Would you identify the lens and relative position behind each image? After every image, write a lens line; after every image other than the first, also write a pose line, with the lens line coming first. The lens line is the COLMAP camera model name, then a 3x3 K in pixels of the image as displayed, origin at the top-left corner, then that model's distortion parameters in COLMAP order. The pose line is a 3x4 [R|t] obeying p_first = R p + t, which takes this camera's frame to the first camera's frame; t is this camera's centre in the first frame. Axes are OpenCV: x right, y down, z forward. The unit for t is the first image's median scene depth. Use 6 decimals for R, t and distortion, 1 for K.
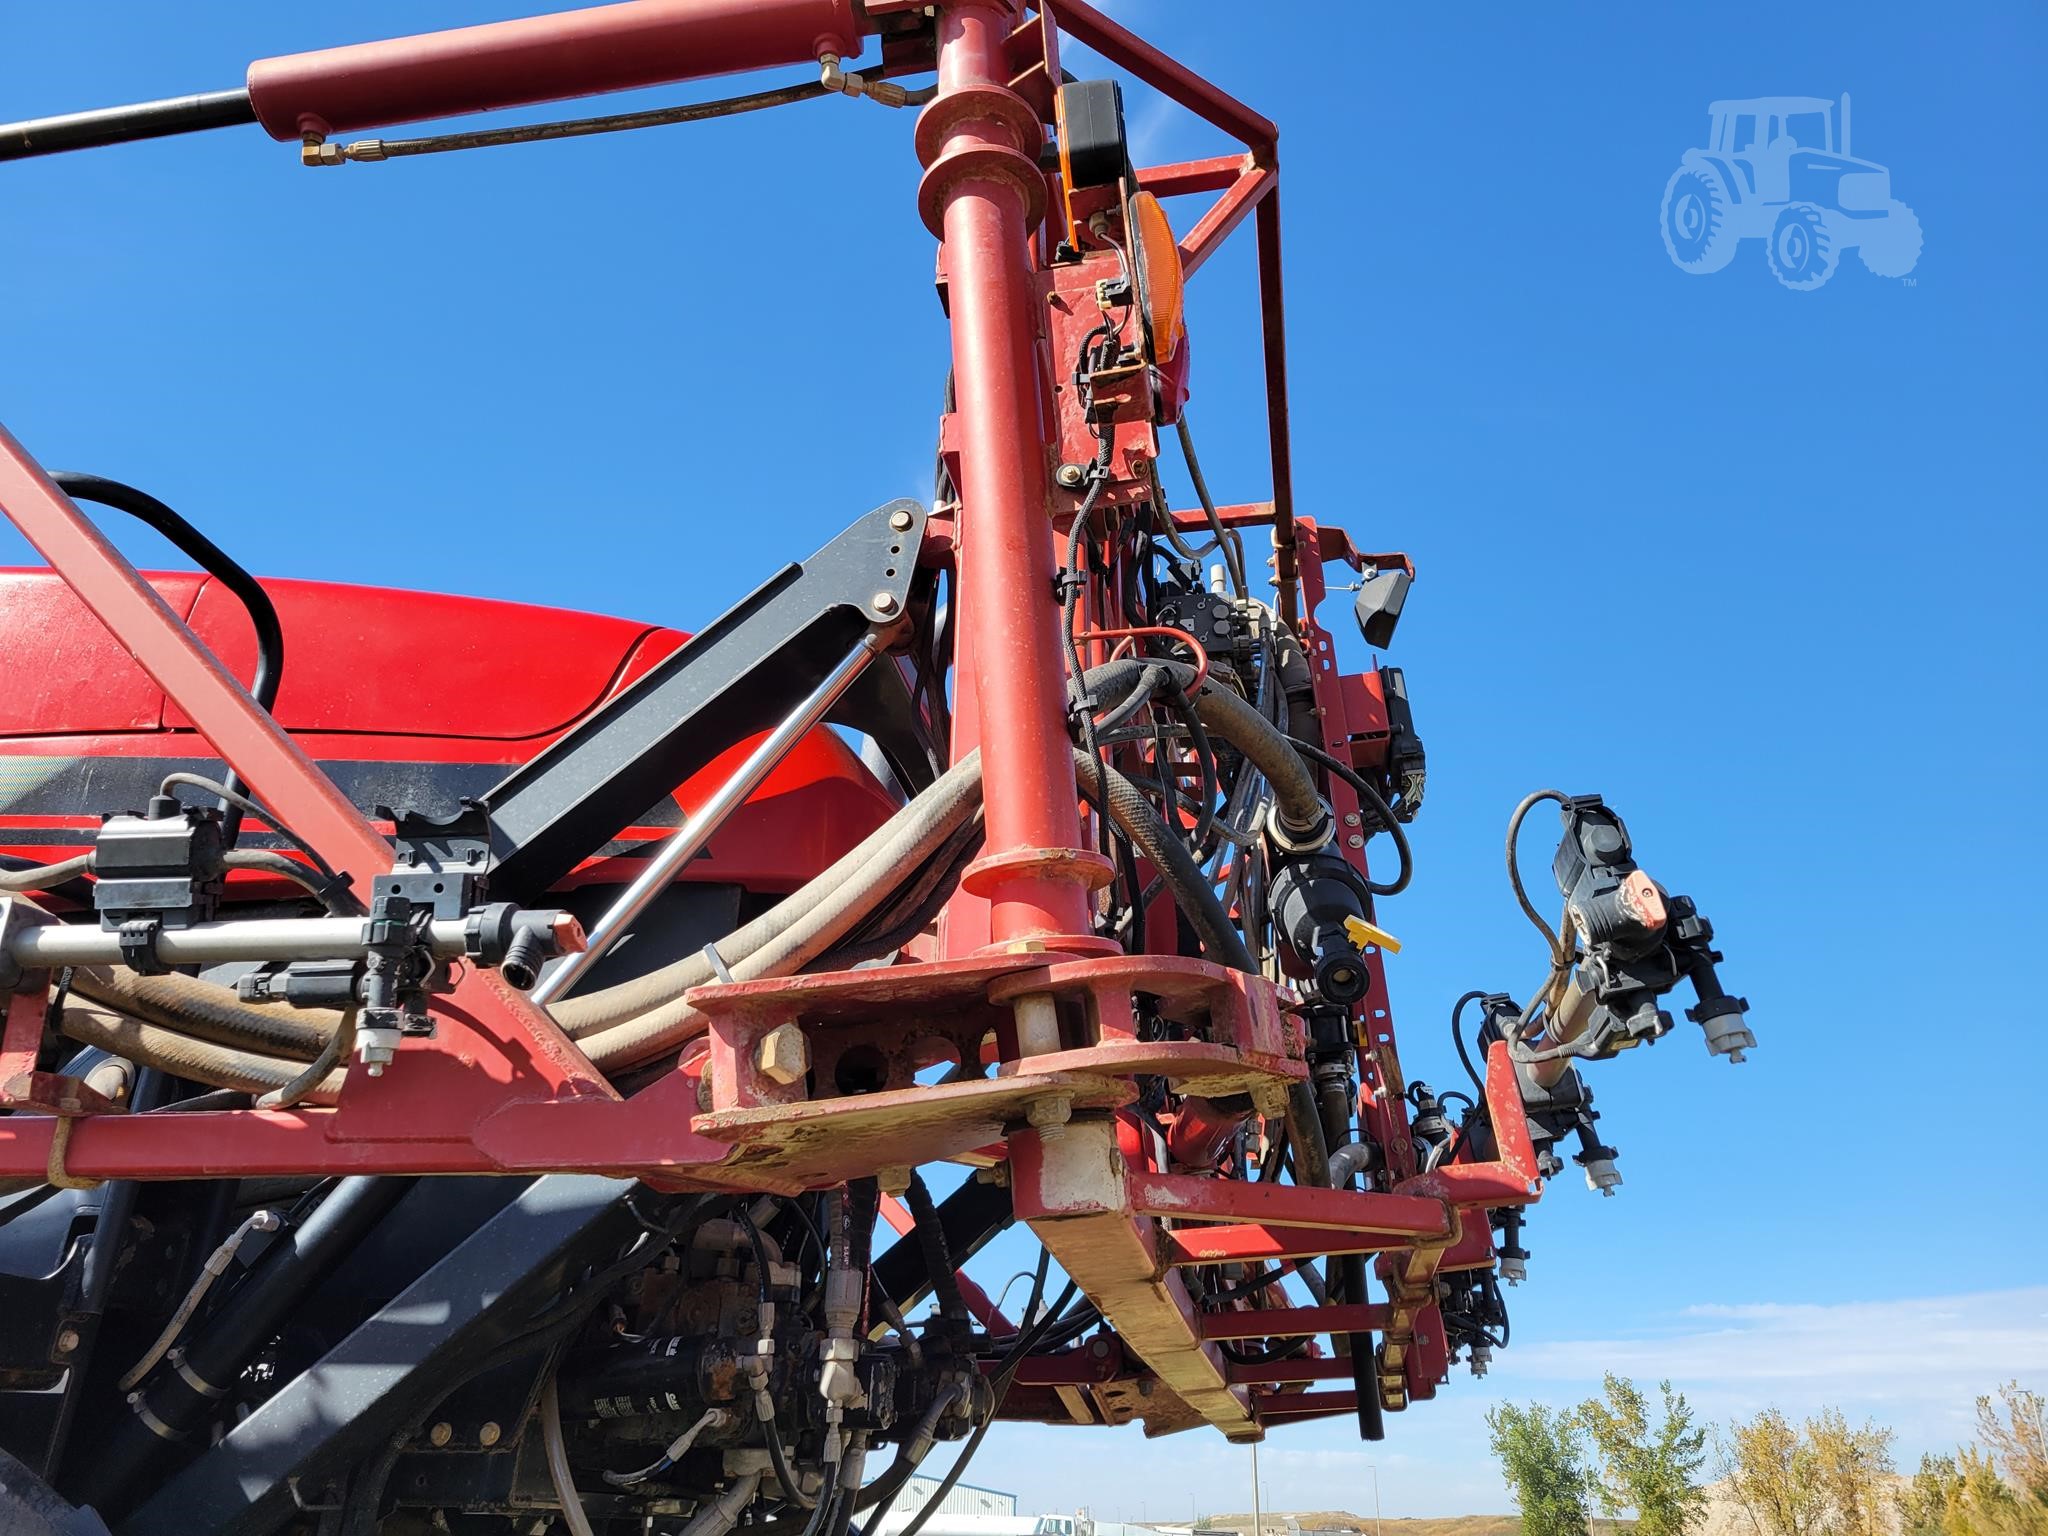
lens RADIAL K [[1525.5, 0, 1017.3], [0, 1525.5, 752.5], [0, 0, 1]] dist [0.039352, -0.001357]
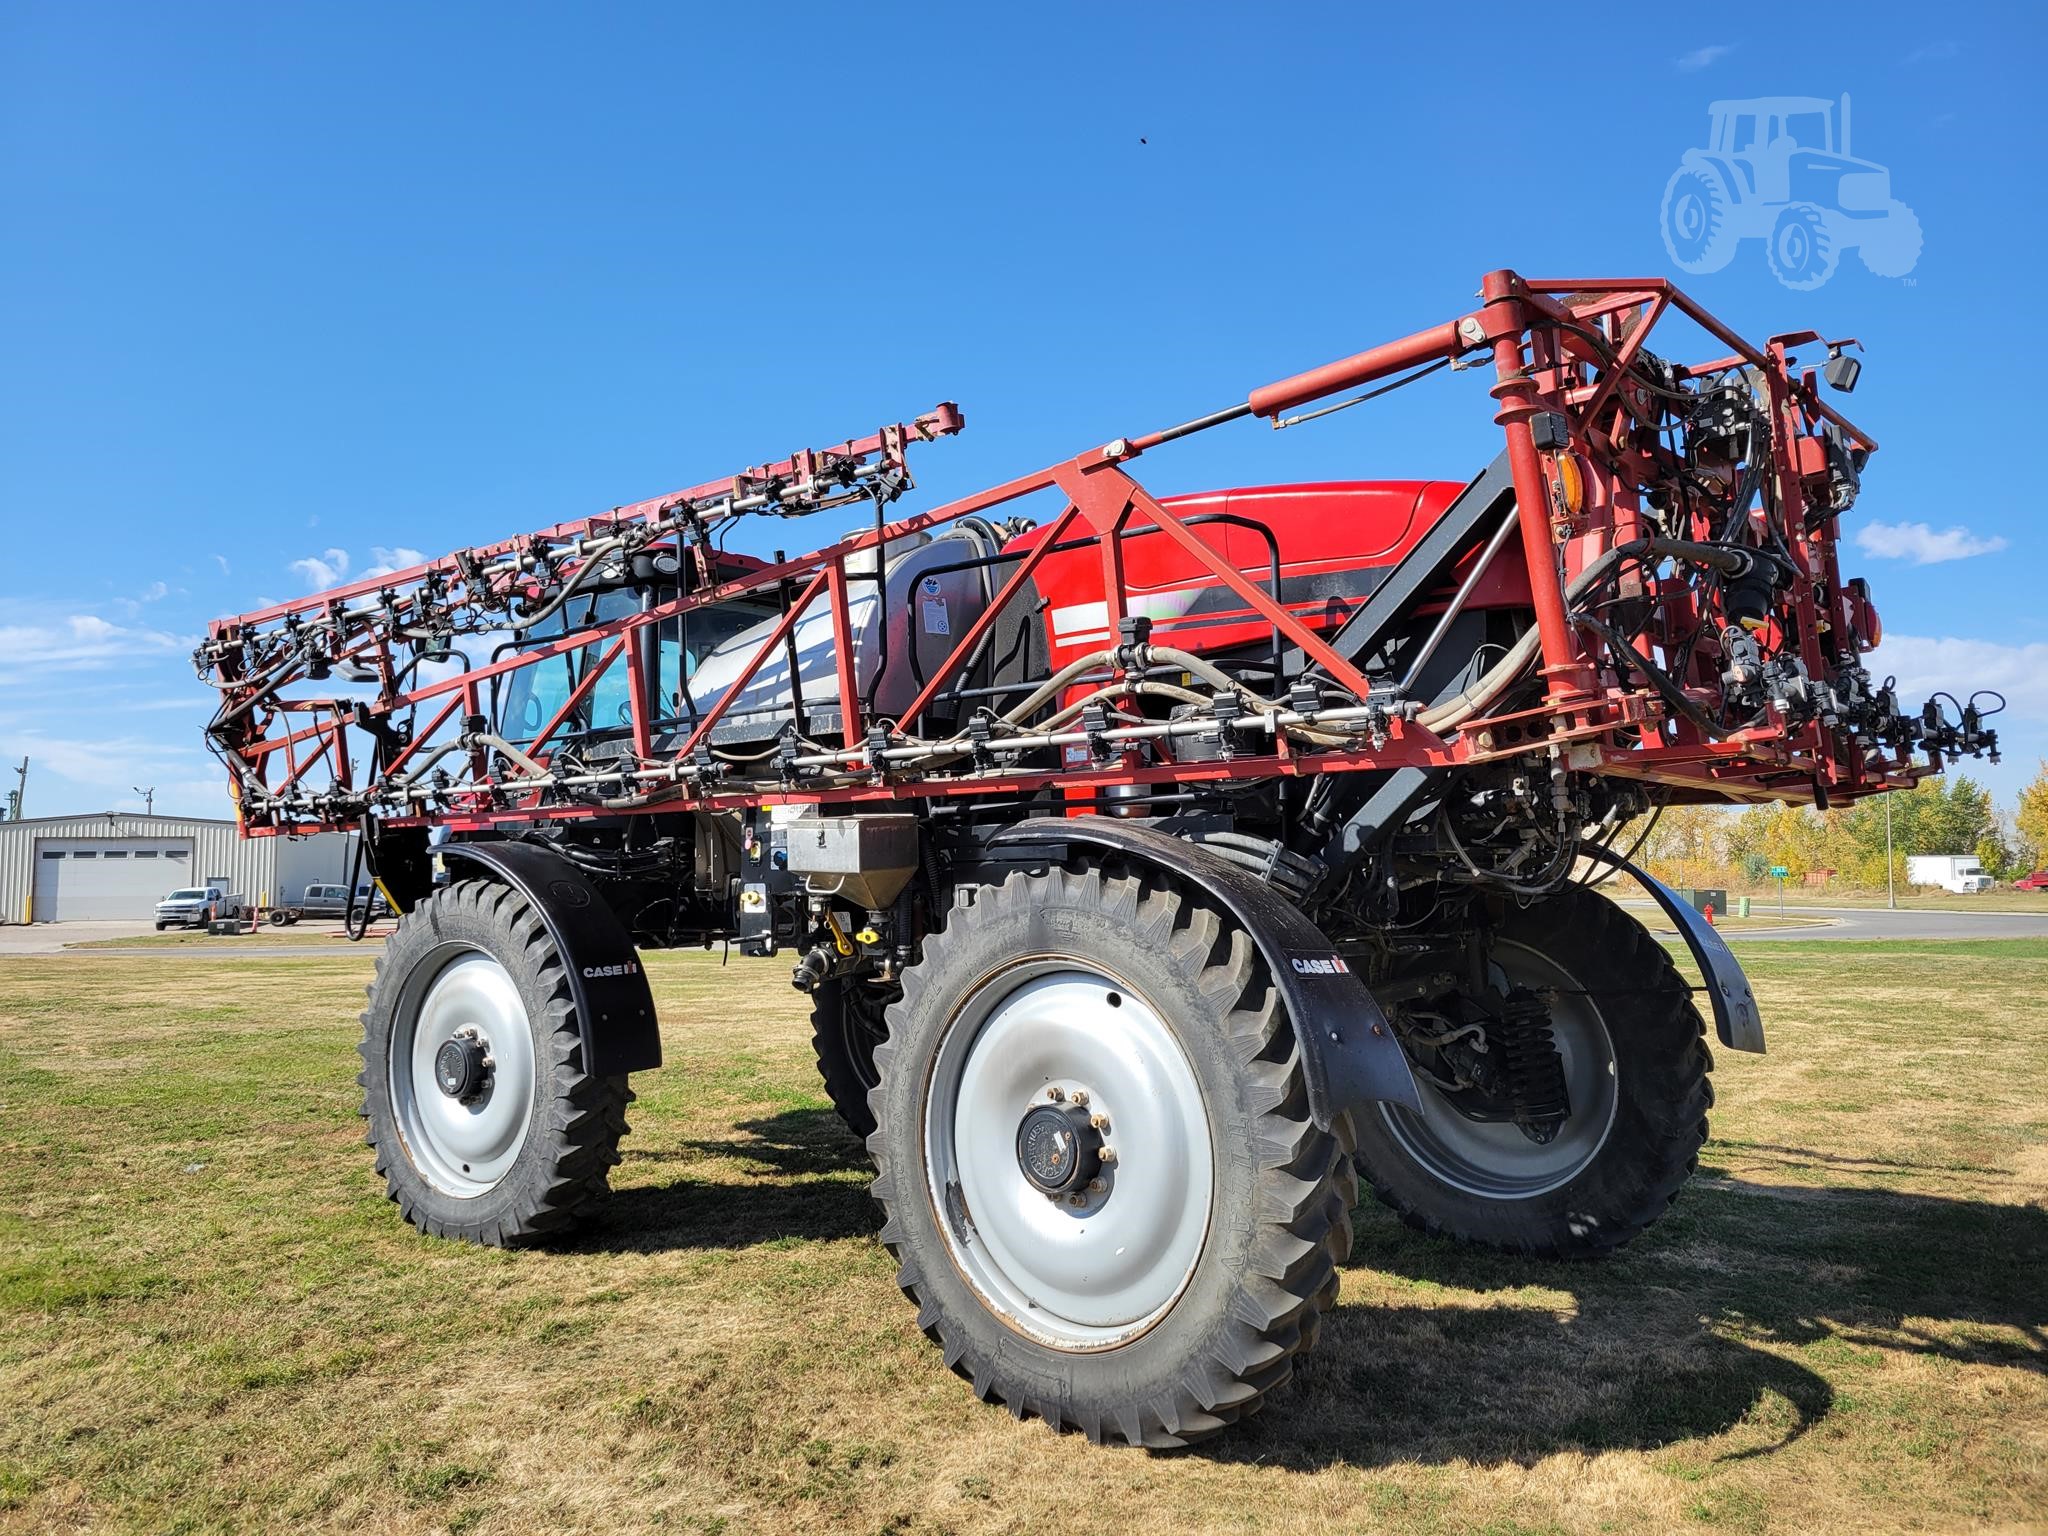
lens RADIAL K [[1572.2, 0, 980.8], [0, 1572.2, 744.5], [0, 0, 1]] dist [0.040650, 0.001125]
pose [[0.840079, -0.080662, -0.536434, 0.506432], [0.273230, 0.917202, 0.289974, -0.718682], [0.468629, -0.390171, 0.792561, -1.519886]]
